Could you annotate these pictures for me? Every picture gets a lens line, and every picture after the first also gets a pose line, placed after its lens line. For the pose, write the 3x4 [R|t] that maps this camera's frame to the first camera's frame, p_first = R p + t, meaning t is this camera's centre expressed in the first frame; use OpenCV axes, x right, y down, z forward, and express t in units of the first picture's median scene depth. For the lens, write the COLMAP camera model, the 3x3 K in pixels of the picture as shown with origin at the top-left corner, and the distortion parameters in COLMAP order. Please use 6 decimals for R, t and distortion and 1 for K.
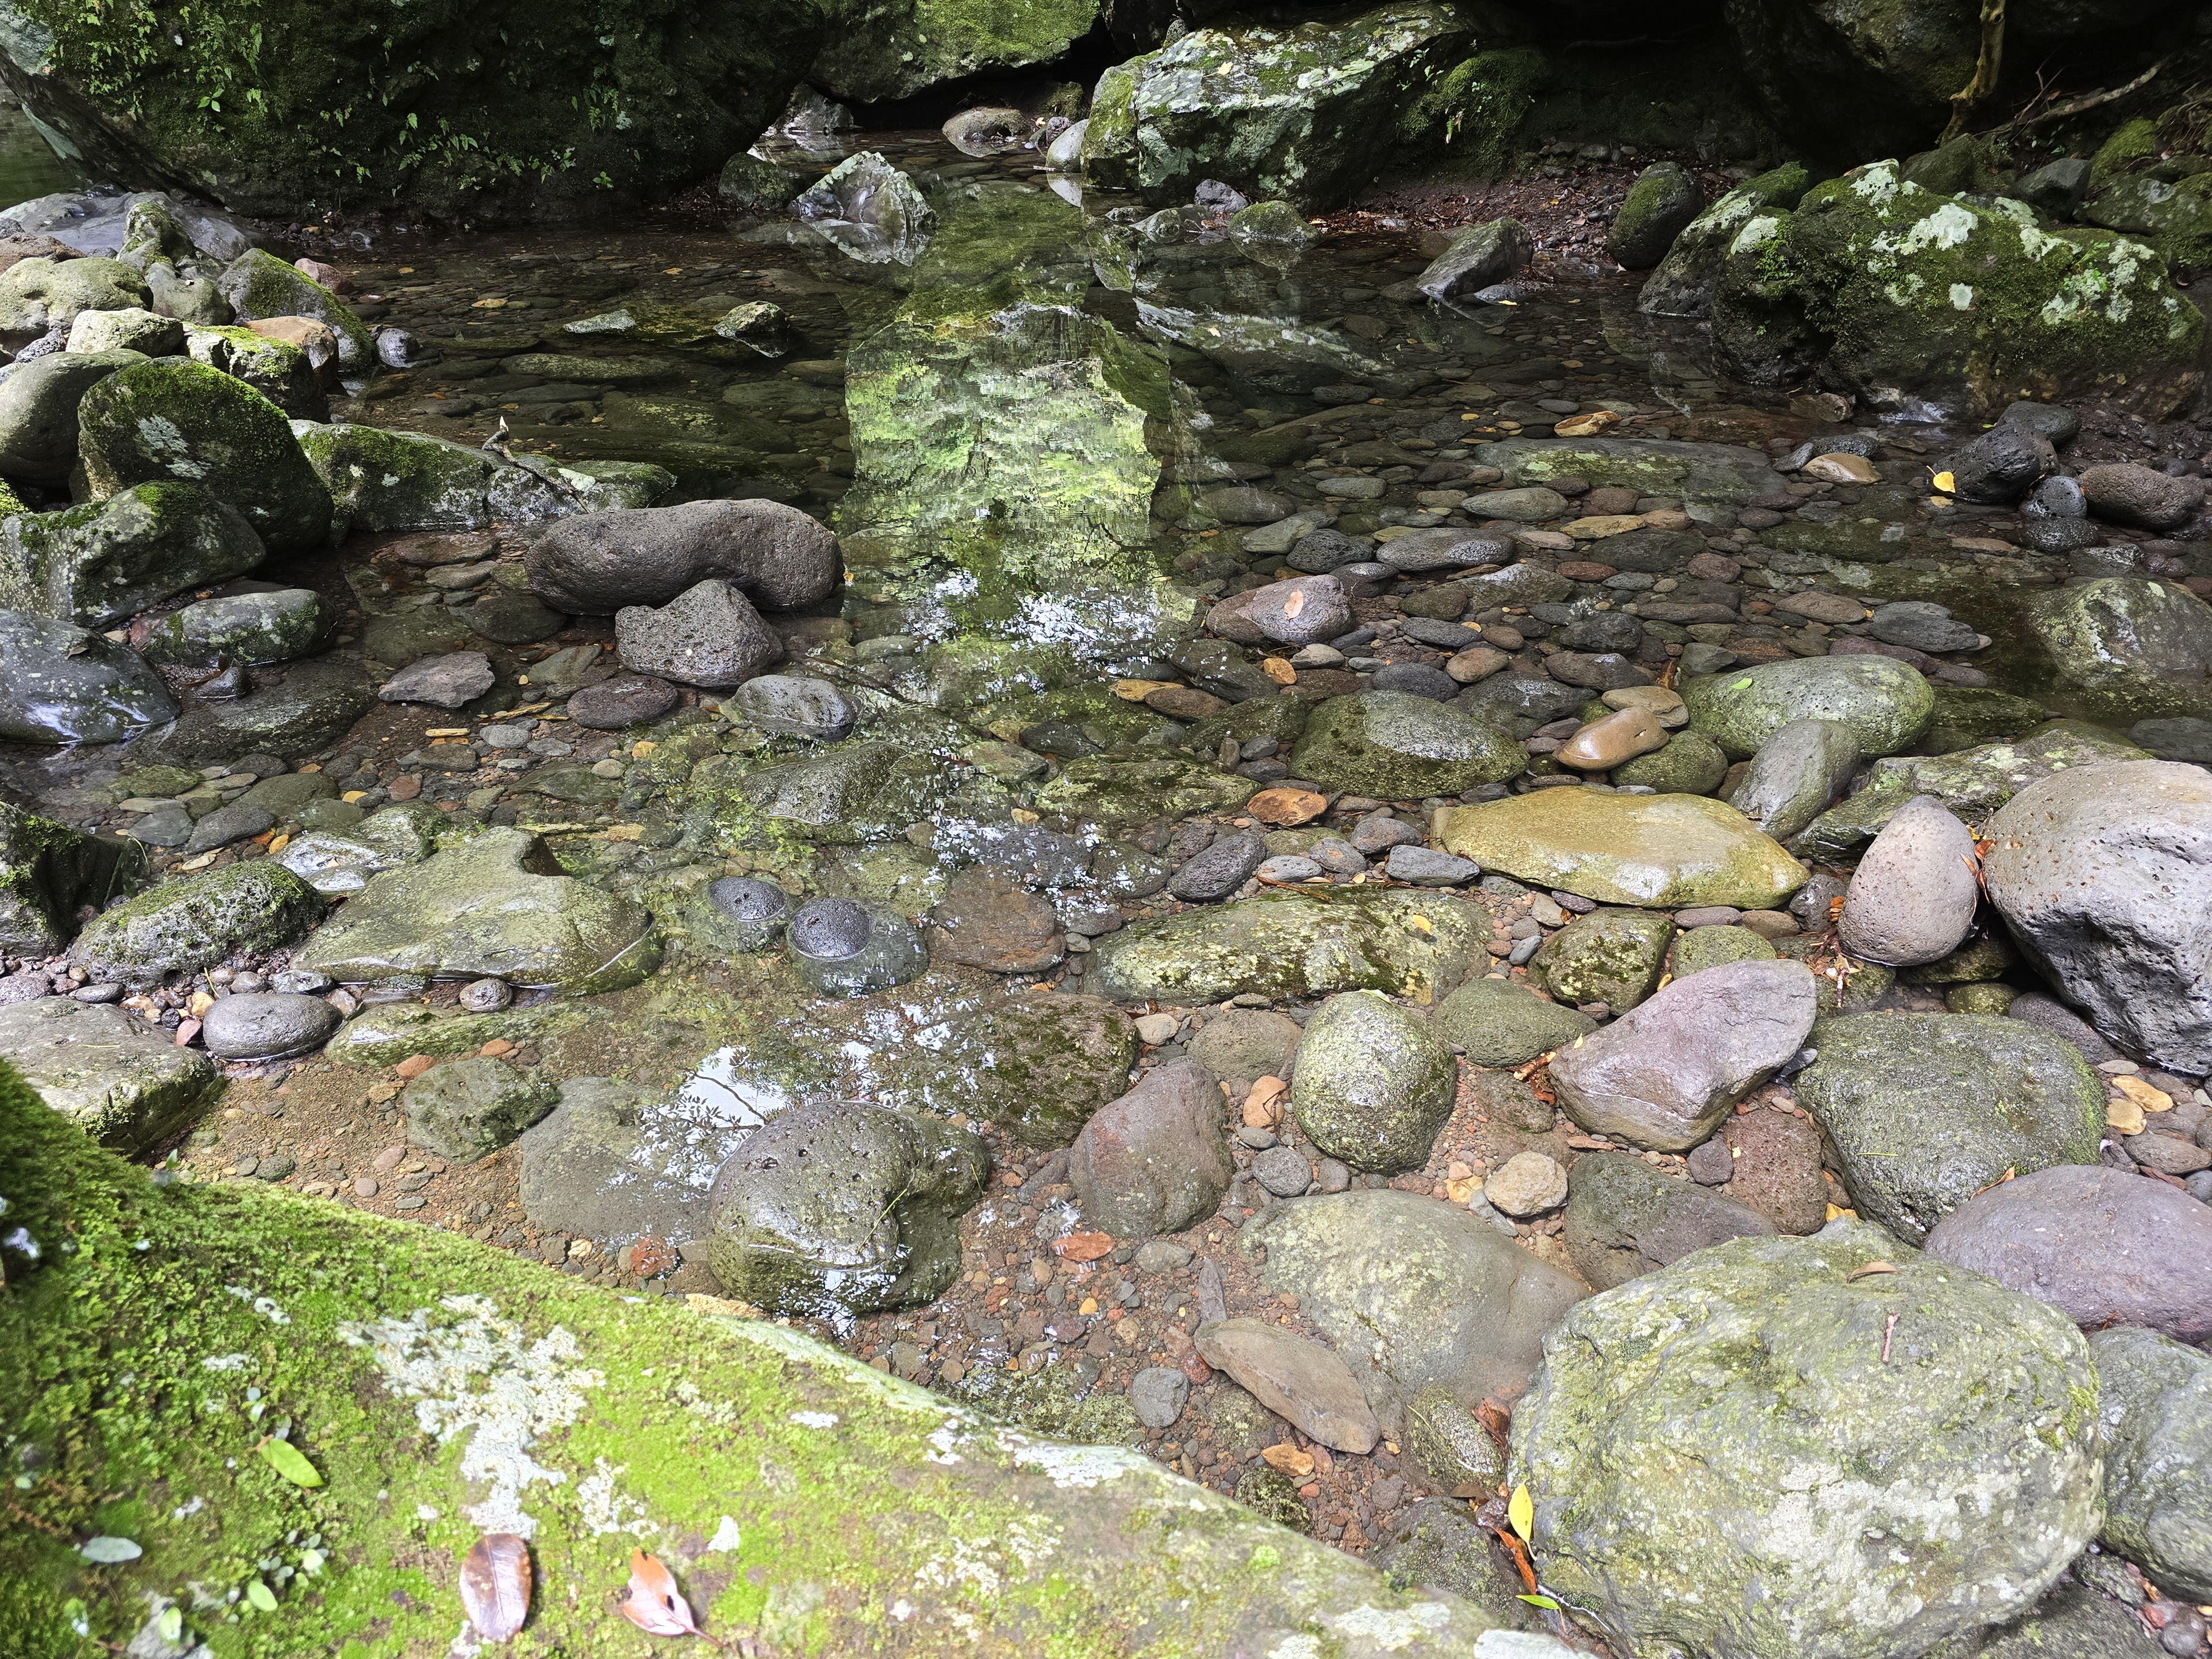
lens RADIAL K [[1479.6, 0, 1047.1], [0, 1479.6, 819.2], [0, 0, 1]] dist [0.047915, -0.035237]
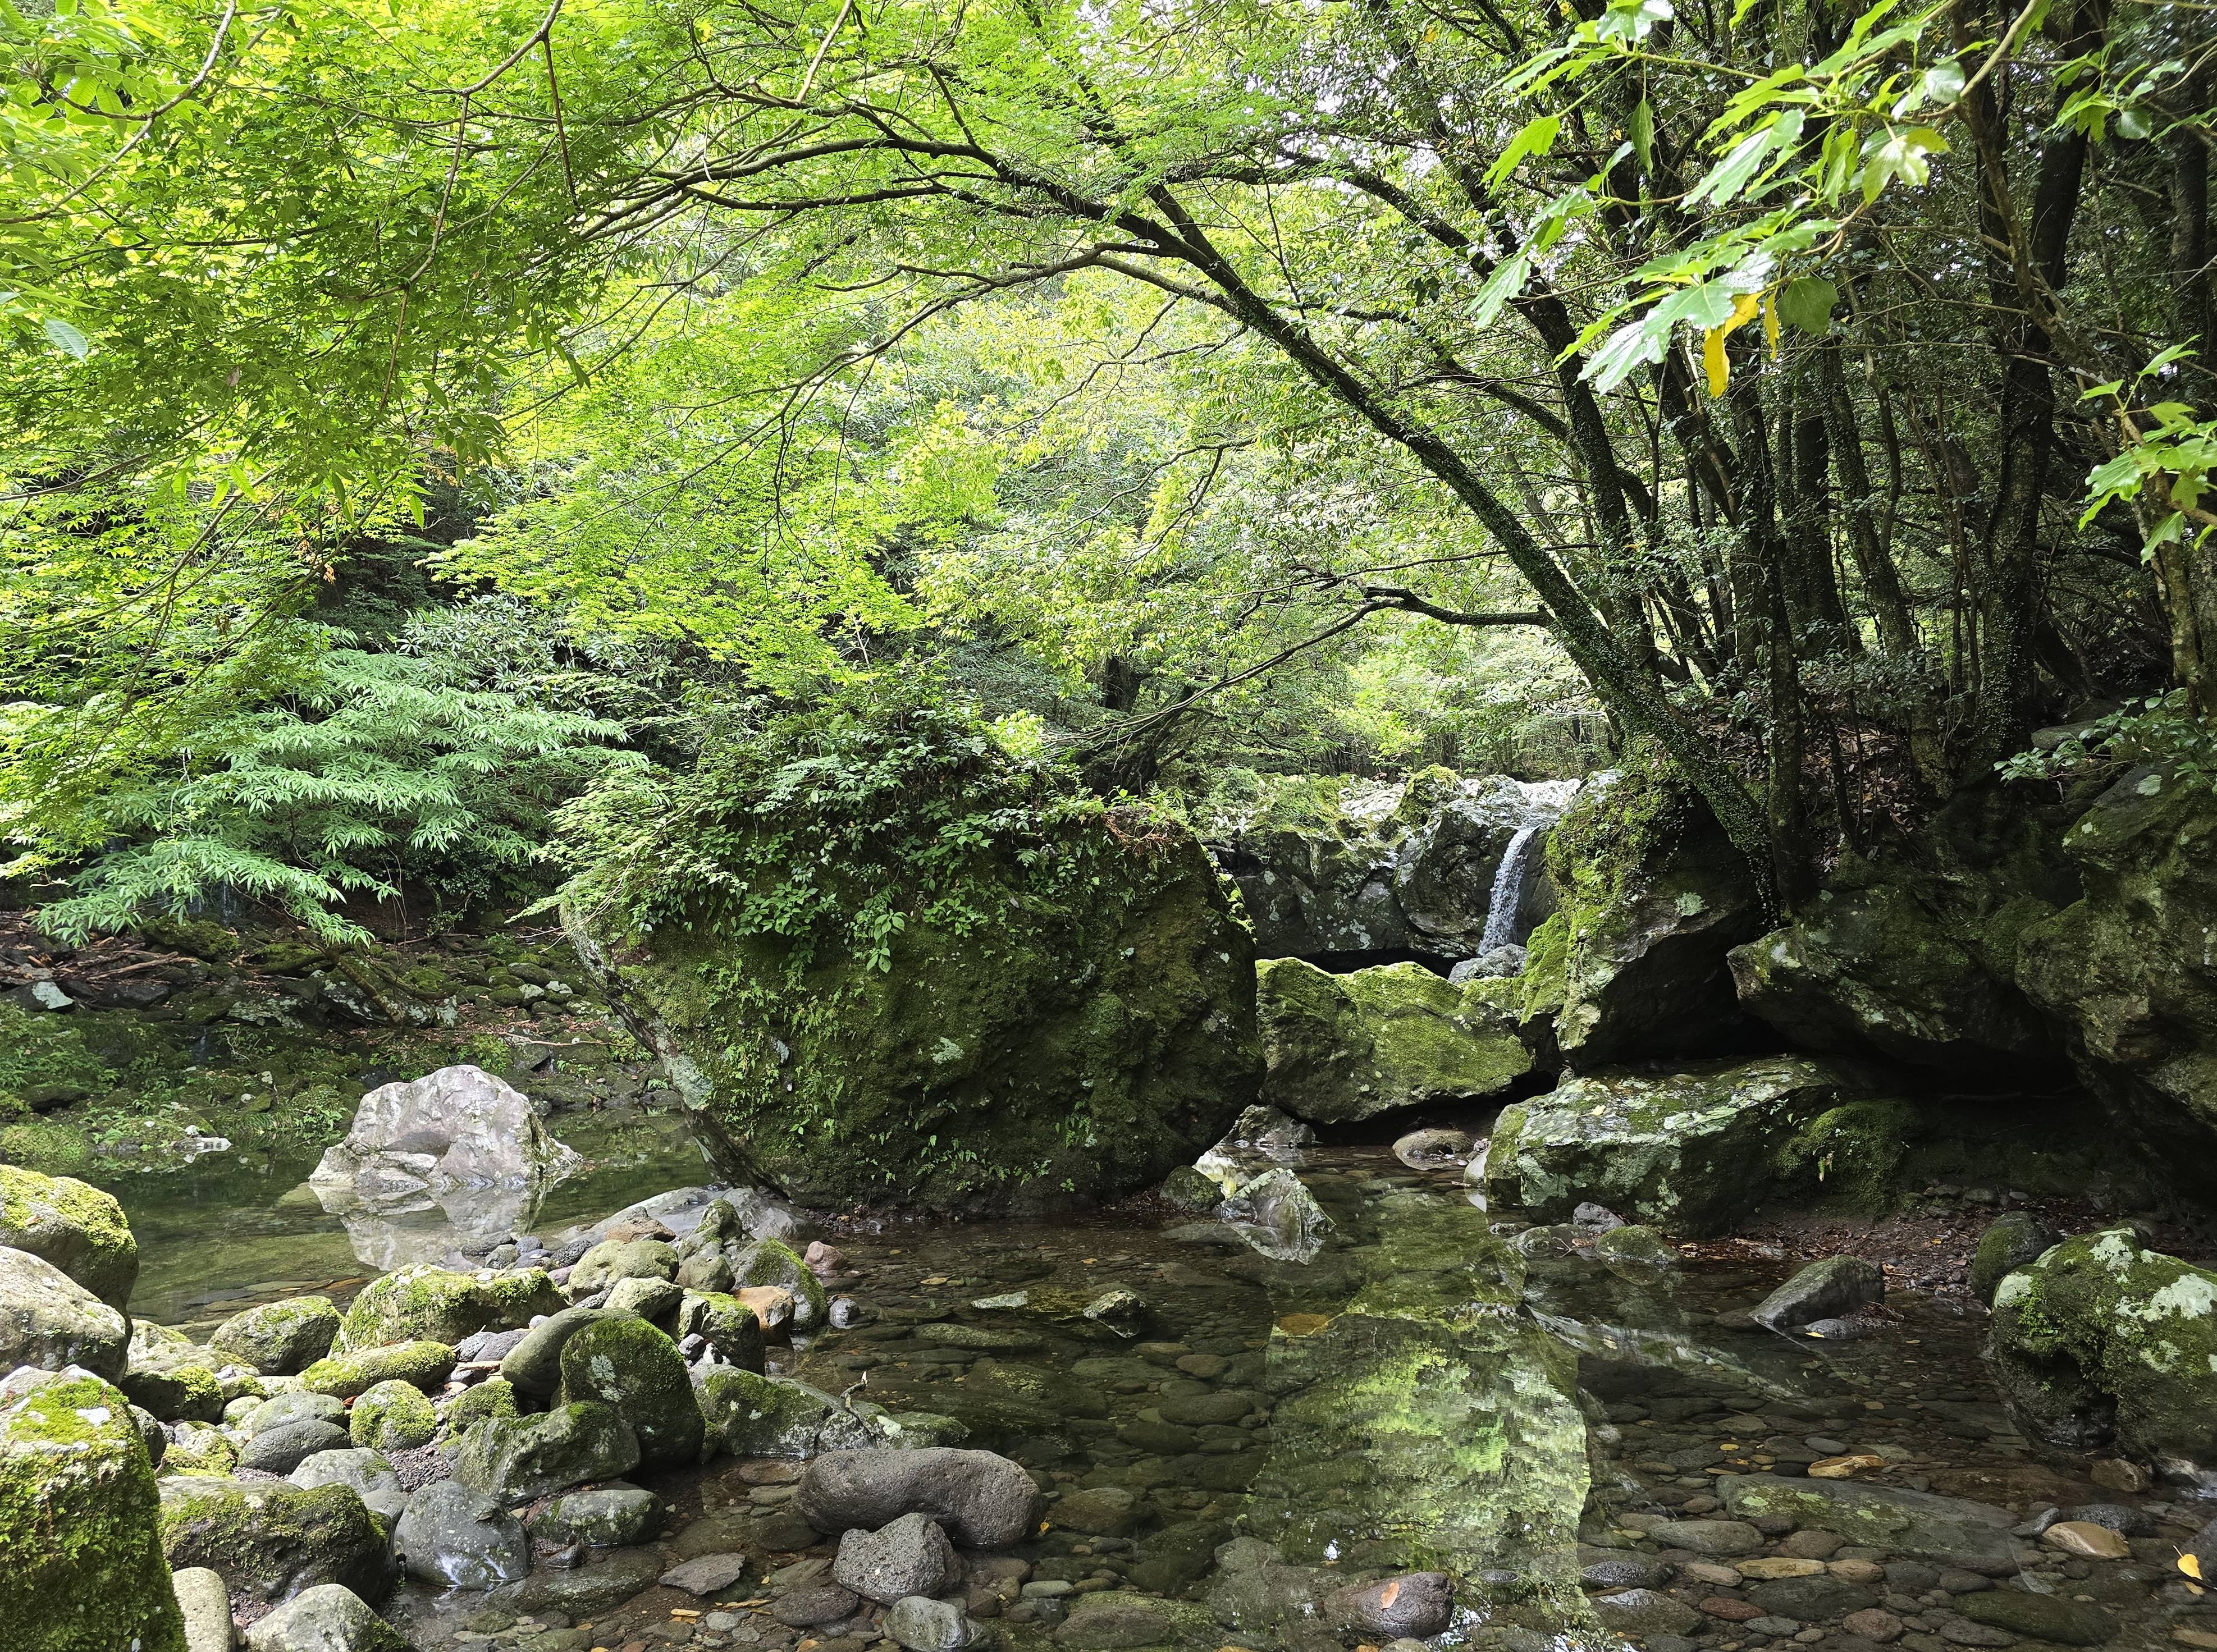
lens RADIAL K [[1482.9, 0, 1049.5], [0, 1482.9, 815.7], [0, 0, 1]] dist [0.047915, -0.035237]
pose [[0.932260, -0.057789, -0.357144, 0.157318], [-0.165804, 0.809146, -0.563730, 0.024717], [0.321559, 0.584759, 0.744753, -0.111637]]
